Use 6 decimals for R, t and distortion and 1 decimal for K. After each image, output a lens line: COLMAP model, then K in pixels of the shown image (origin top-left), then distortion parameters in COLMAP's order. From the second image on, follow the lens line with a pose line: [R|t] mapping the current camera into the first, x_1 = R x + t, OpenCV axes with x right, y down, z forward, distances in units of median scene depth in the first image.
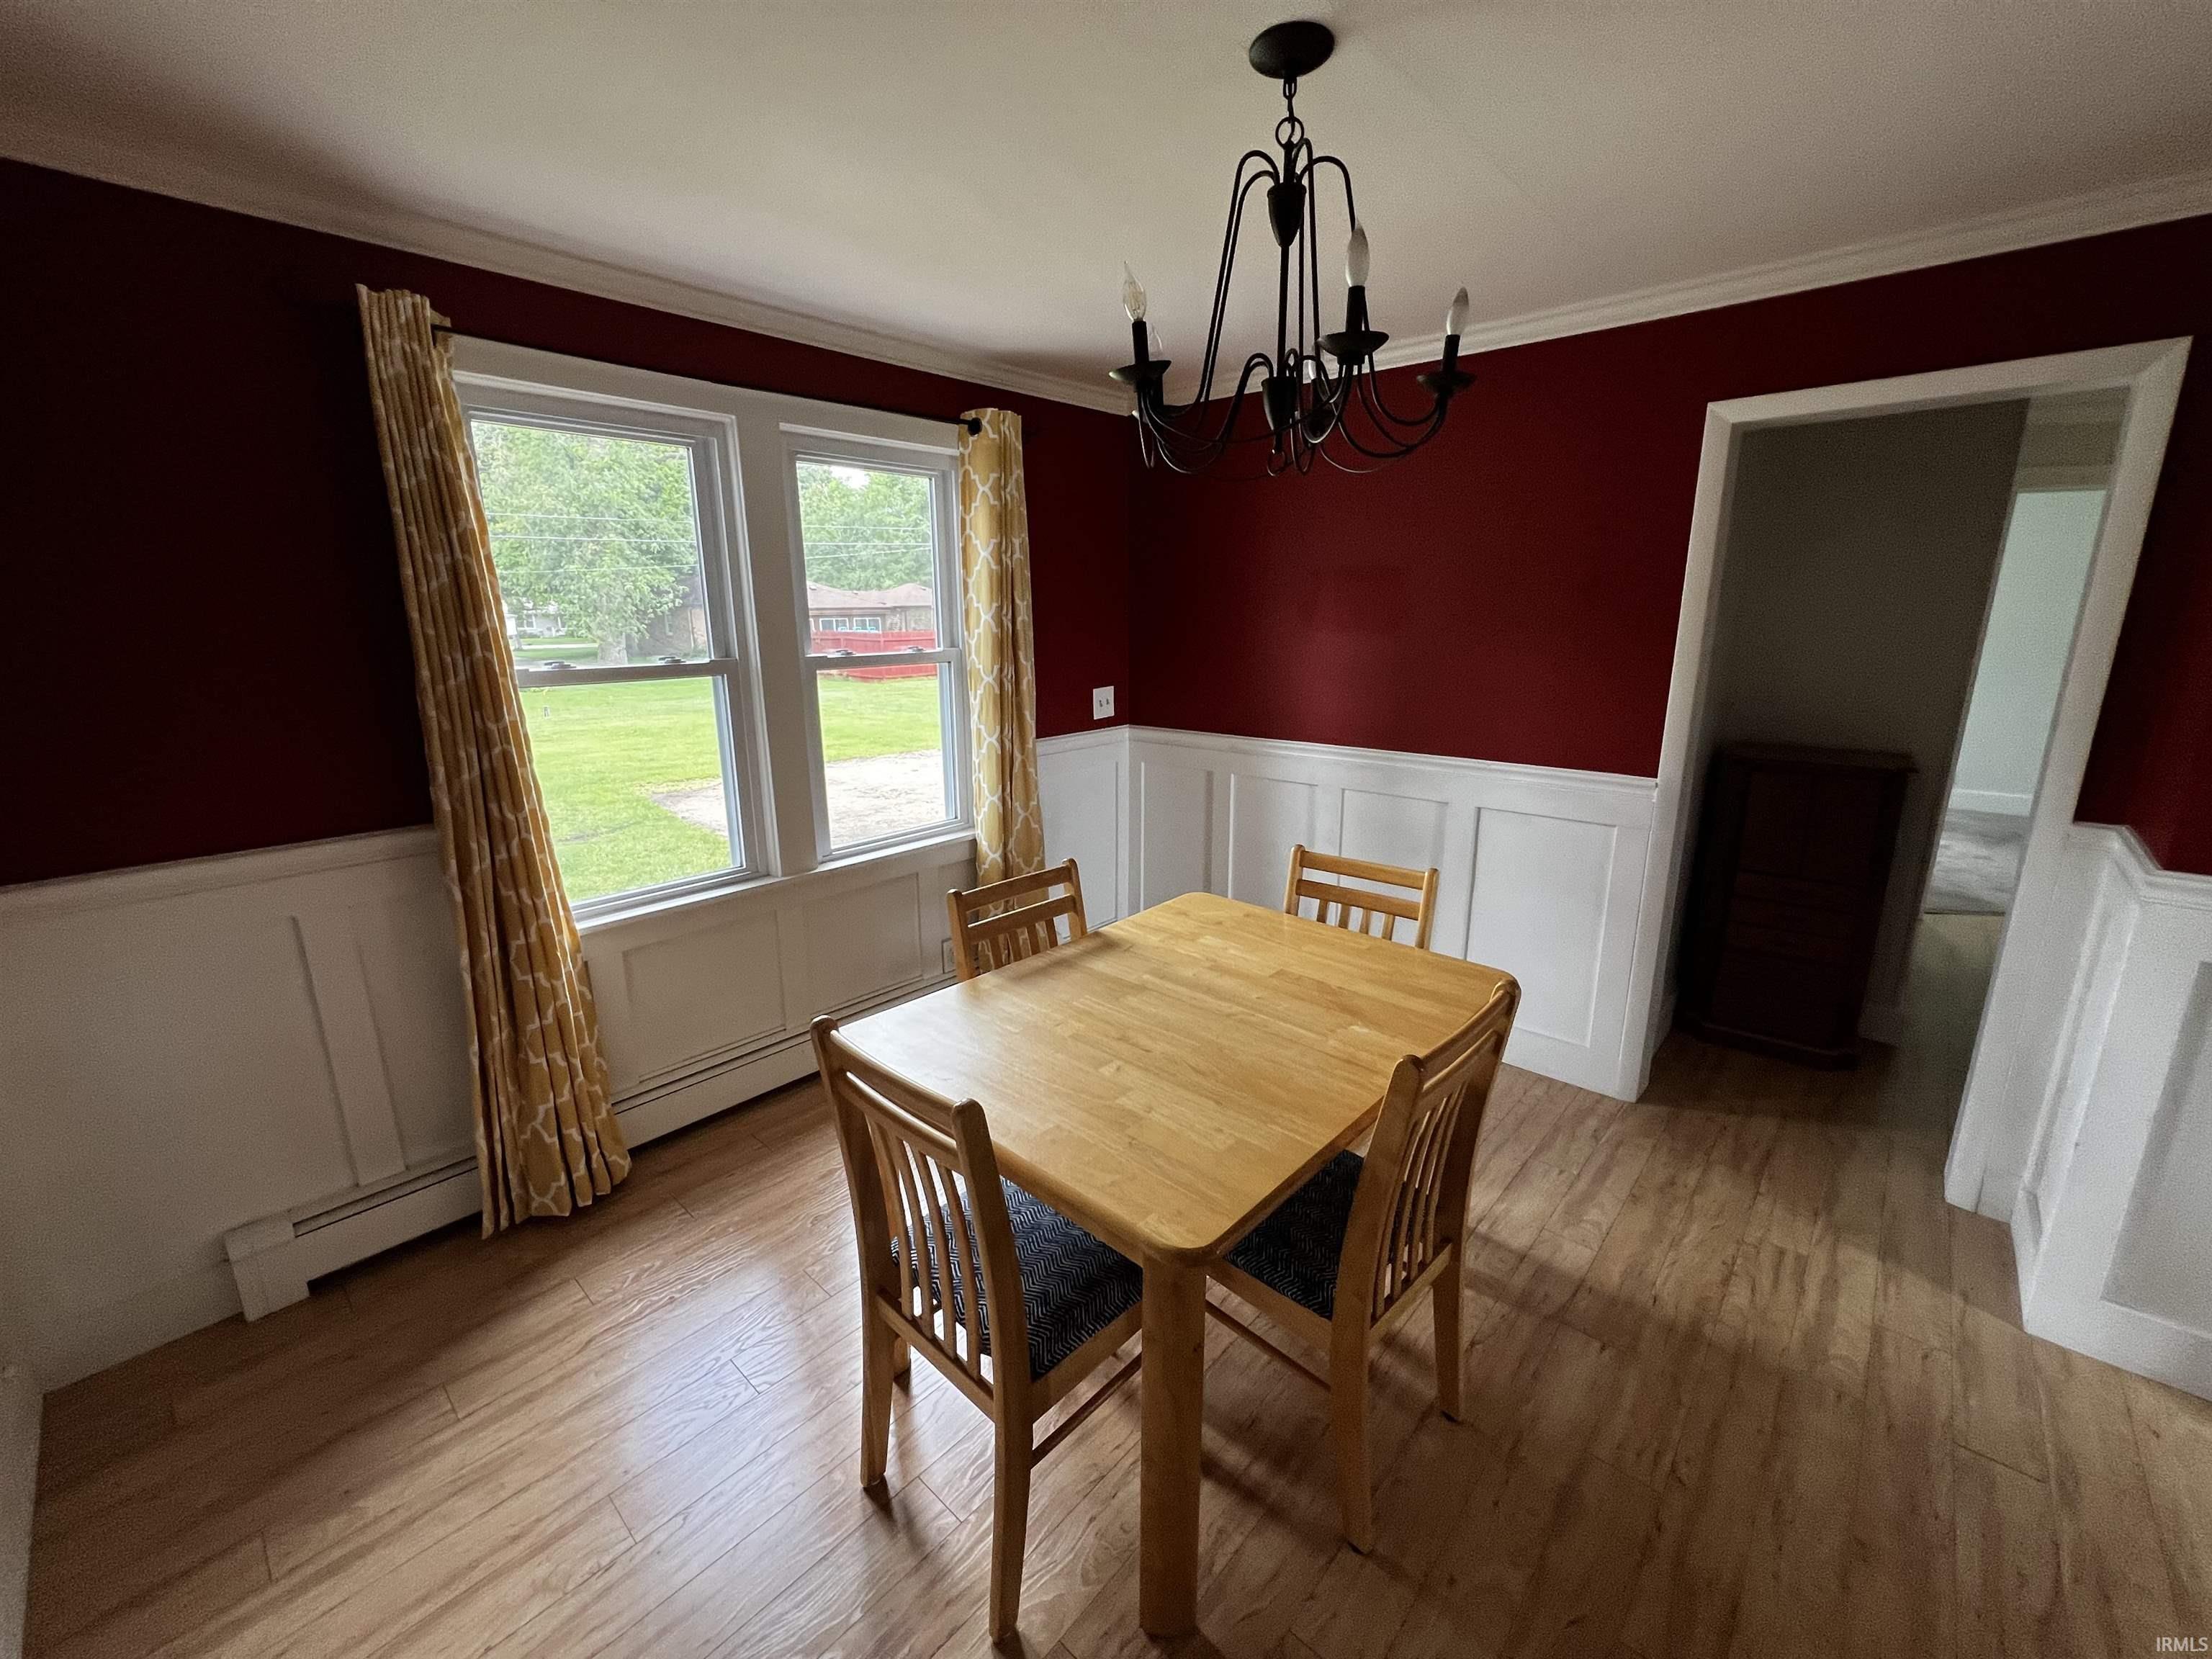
lens RADIAL K [[888.4, 0, 1105.9], [0, 888.4, 823.4], [0, 0, 1]] dist [0.003944, 0.000010]
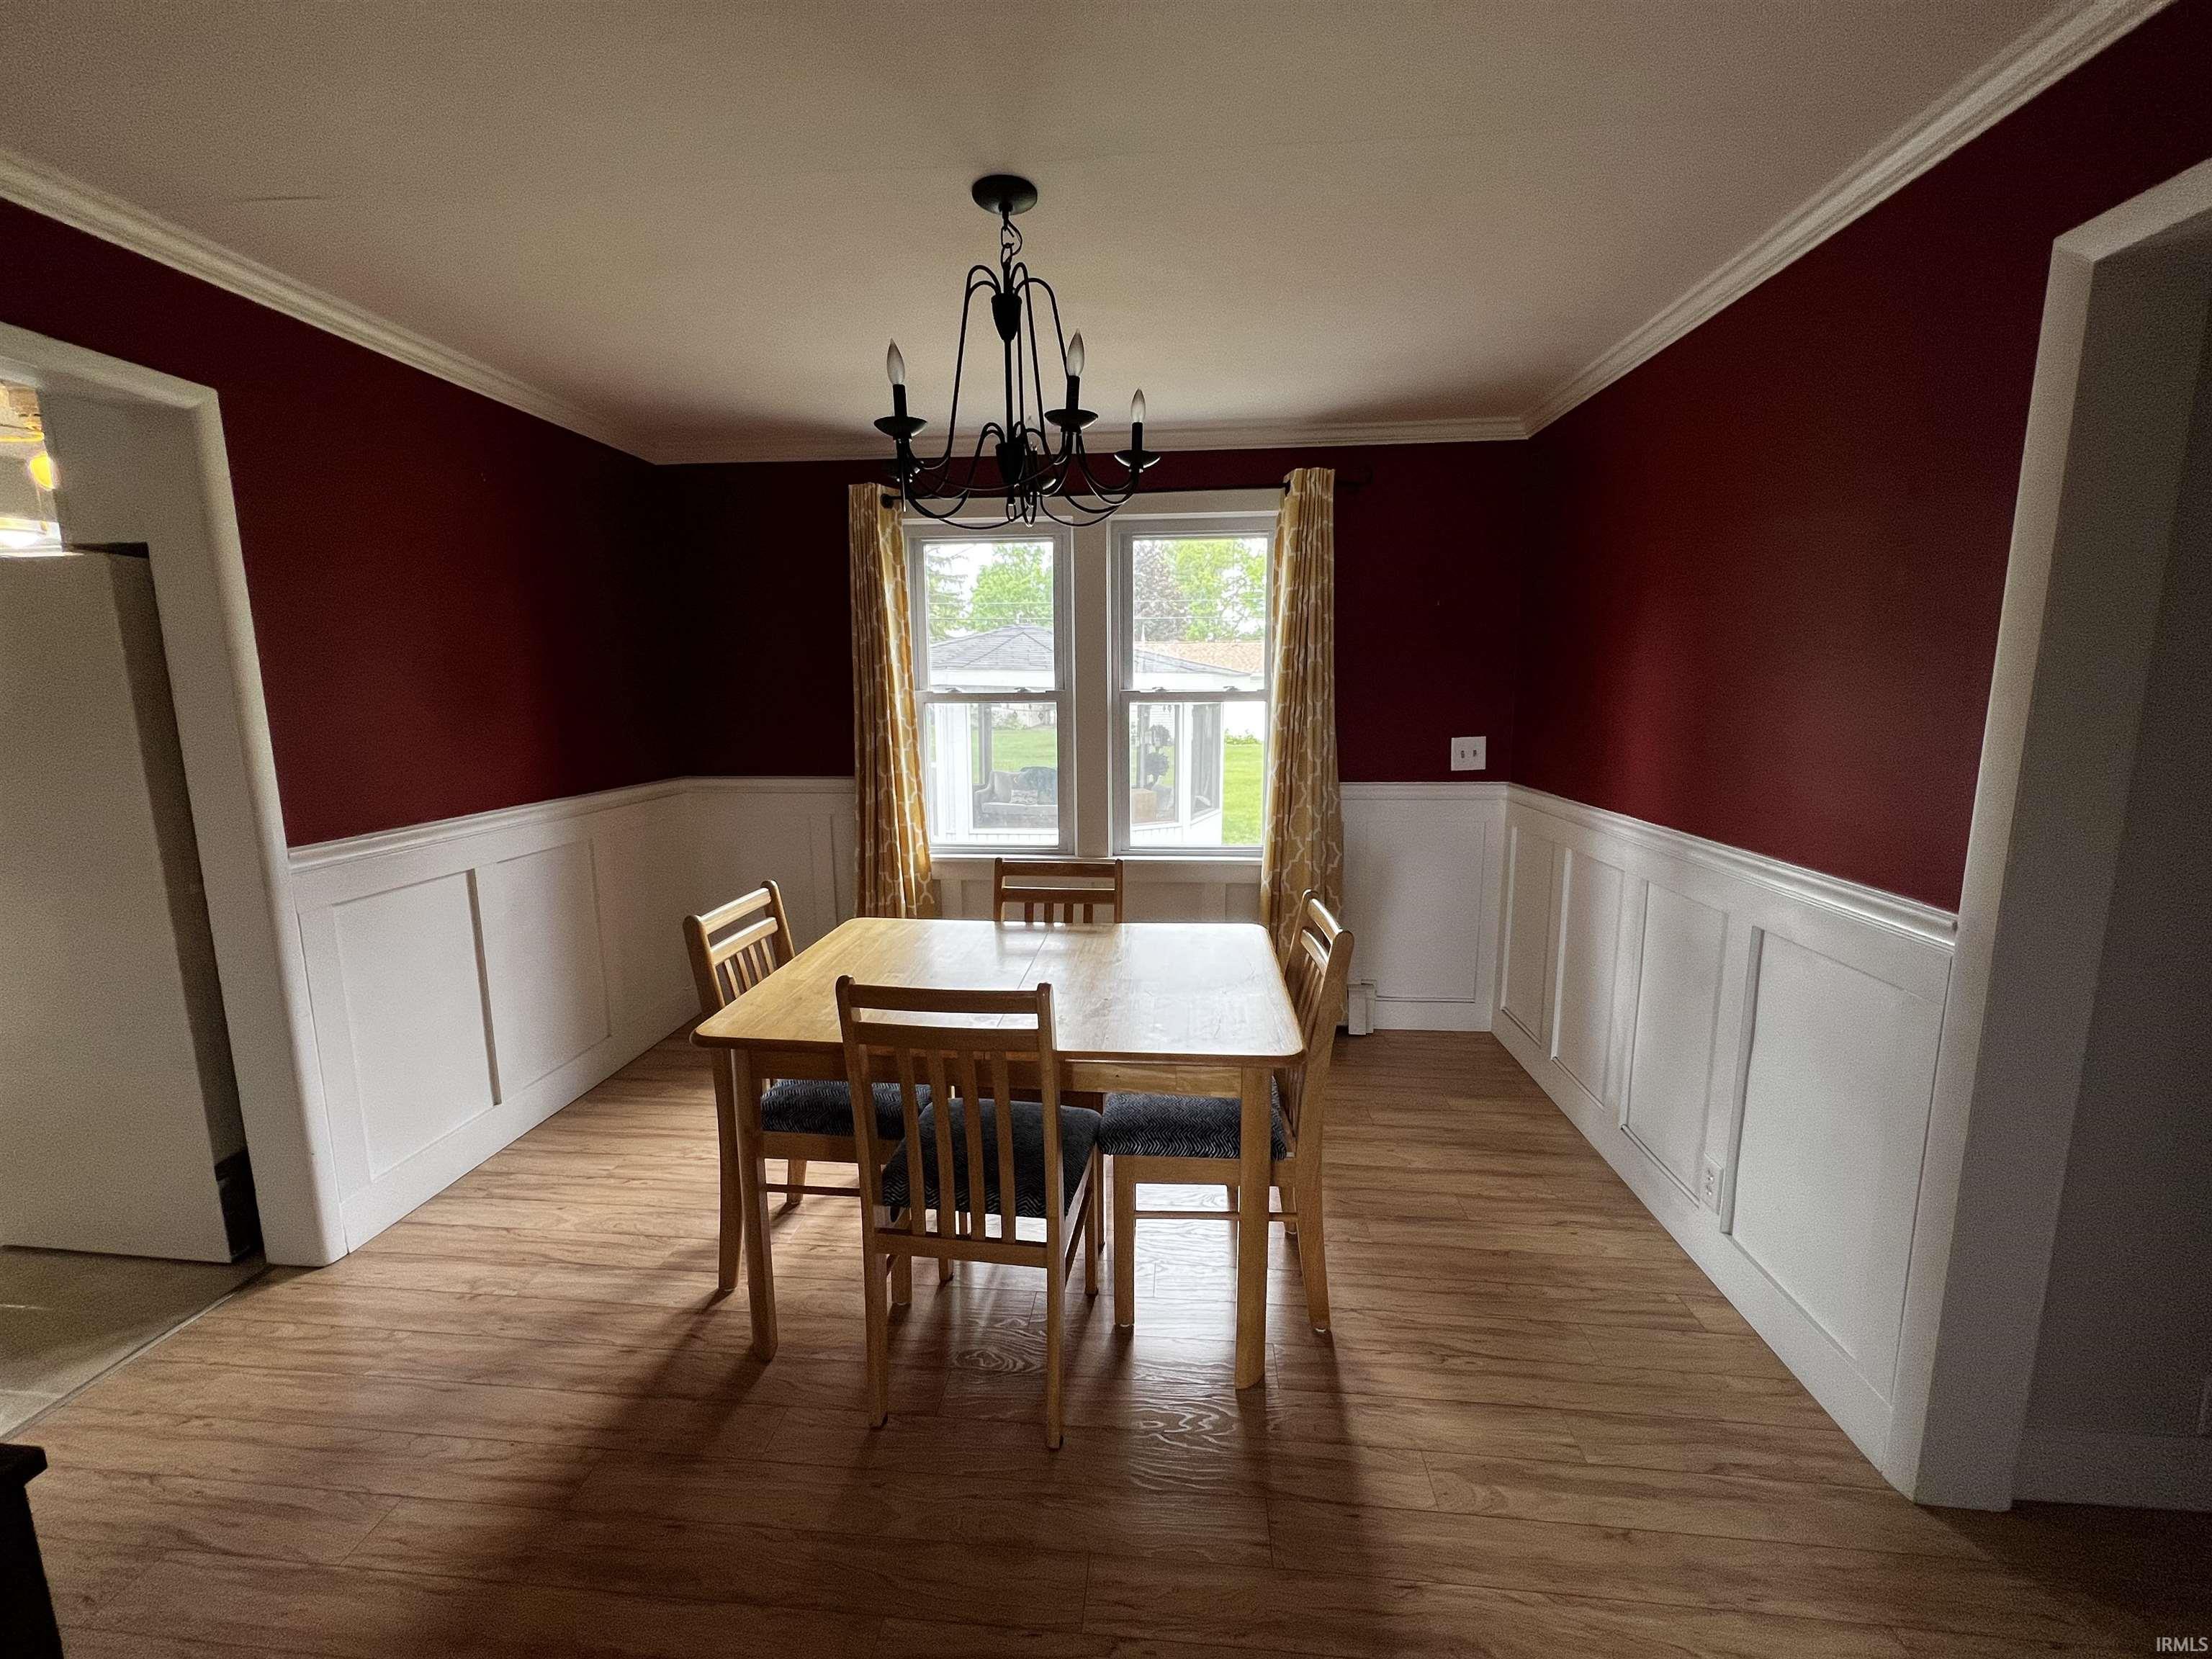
lens RADIAL K [[885.1, 0, 1099.6], [0, 885.1, 824.8], [0, 0, 1]] dist [-0.000151, -0.000619]
pose [[0.604513, 0.128245, -0.786204, 0.641121], [-0.186070, 0.982386, 0.017177, -0.012938], [0.774559, 0.135906, 0.617728, 0.206276]]
